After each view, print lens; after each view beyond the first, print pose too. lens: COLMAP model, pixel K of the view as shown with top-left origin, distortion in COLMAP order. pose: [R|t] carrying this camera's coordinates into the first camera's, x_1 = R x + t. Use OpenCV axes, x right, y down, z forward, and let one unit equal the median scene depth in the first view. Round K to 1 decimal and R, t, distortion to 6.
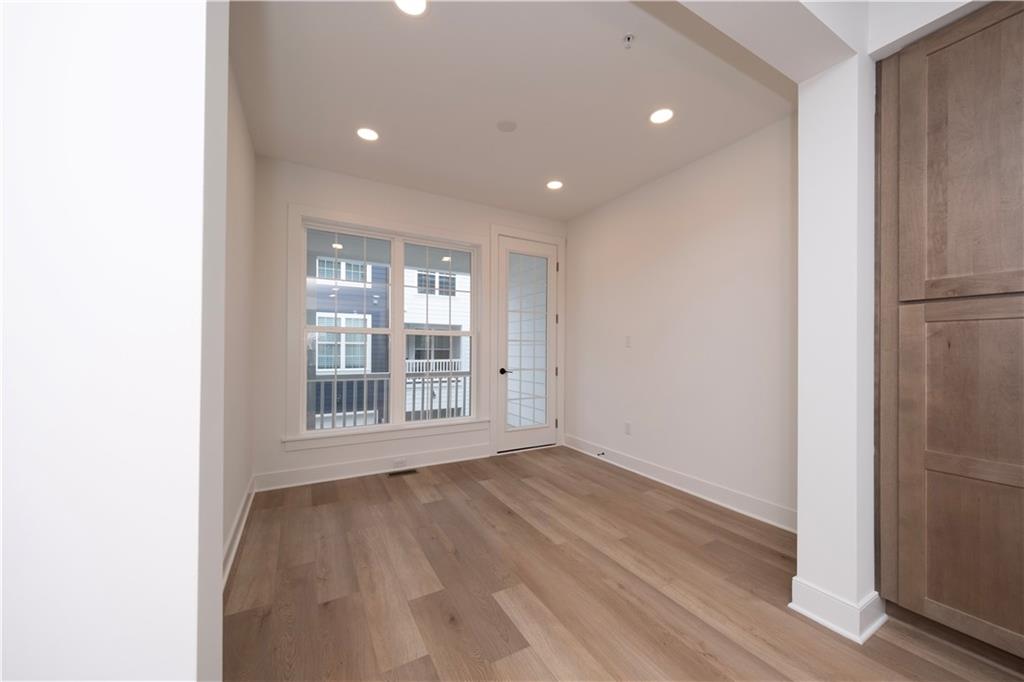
lens RADIAL K [[370.2, 0, 515.0], [0, 370.2, 346.6], [0, 0, 1]] dist [-0.000072, -0.000110]
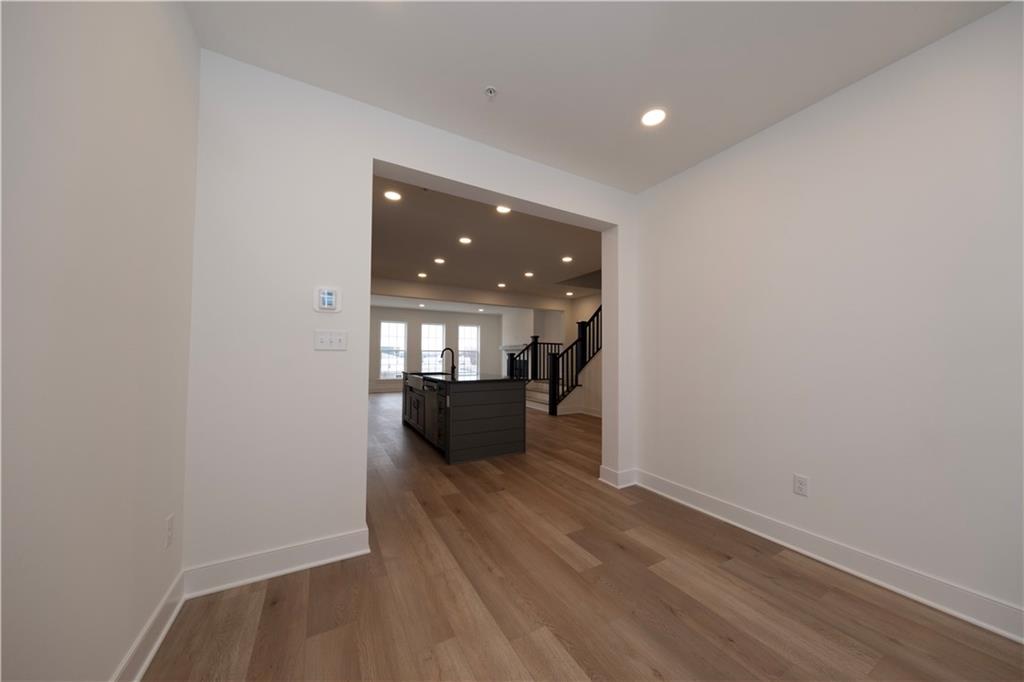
lens RADIAL K [[345.6, 0, 515.0], [0, 345.6, 343.9], [0, 0, 1]] dist [-0.000566, -0.000083]
pose [[-0.999893, -0.012398, 0.007724, 0.132081], [-0.012736, 0.998890, -0.045348, 0.010487], [-0.007153, -0.045441, -0.998941, 1.283874]]
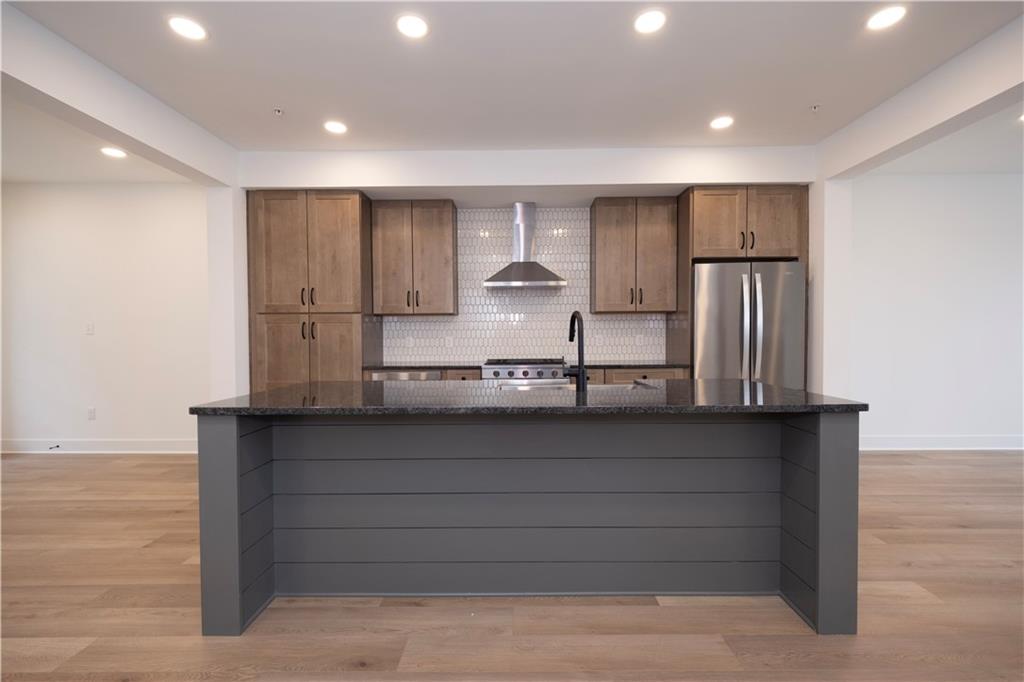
lens RADIAL K [[431.9, 0, 513.6], [0, 431.9, 343.4], [0, 0, 1]] dist [0.000801, 0.000057]
pose [[0.499223, -0.026339, 0.866073, -0.181247], [0.001070, 0.999556, 0.029782, -0.011494], [-0.866473, -0.013941, 0.499030, -0.761601]]
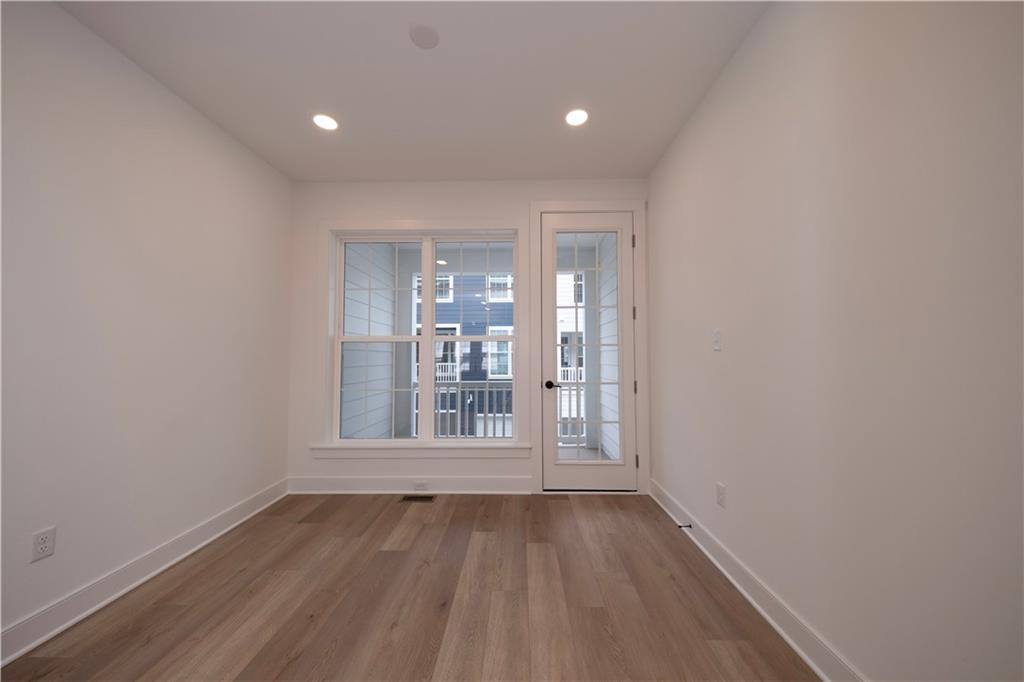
lens RADIAL K [[345.6, 0, 515.0], [0, 345.6, 343.9], [0, 0, 1]] dist [-0.000566, -0.000083]
pose [[0.860330, -0.026635, -0.509042, 0.382116], [0.014492, 0.999508, -0.027804, -0.001412], [0.509532, 0.016543, 0.860293, 0.470223]]
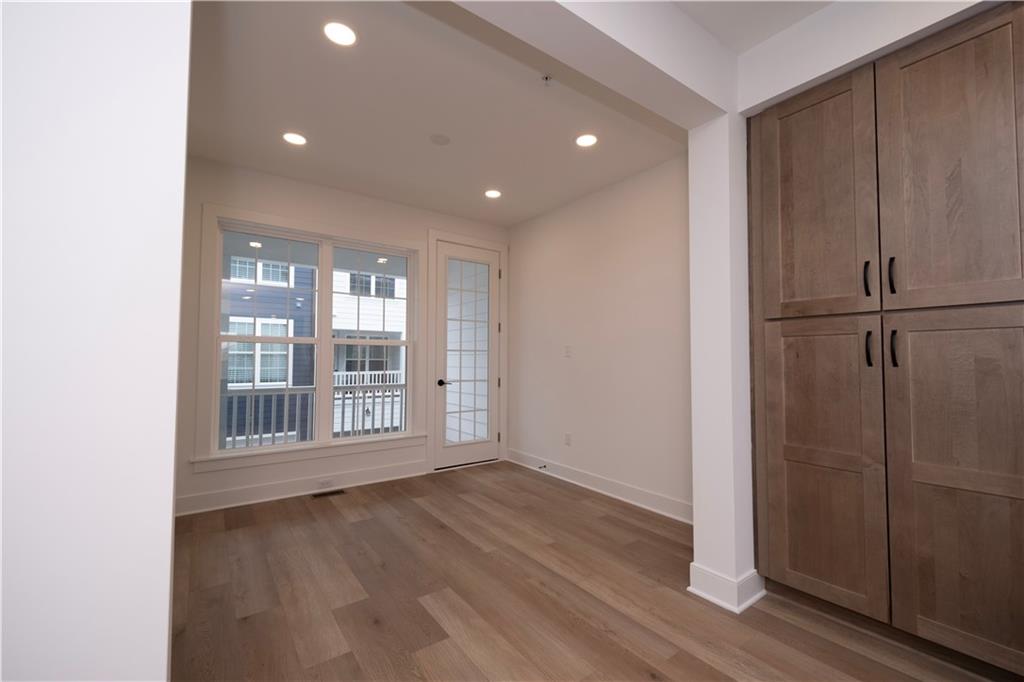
lens RADIAL K [[420.3, 0, 515.4], [0, 420.3, 342.7], [0, 0, 1]] dist [0.007269, -0.000094]
pose [[0.993130, 0.001035, 0.117011, 0.042335], [0.002615, 0.999515, -0.031039, -0.003137], [-0.116987, 0.031132, 0.992645, -0.130593]]
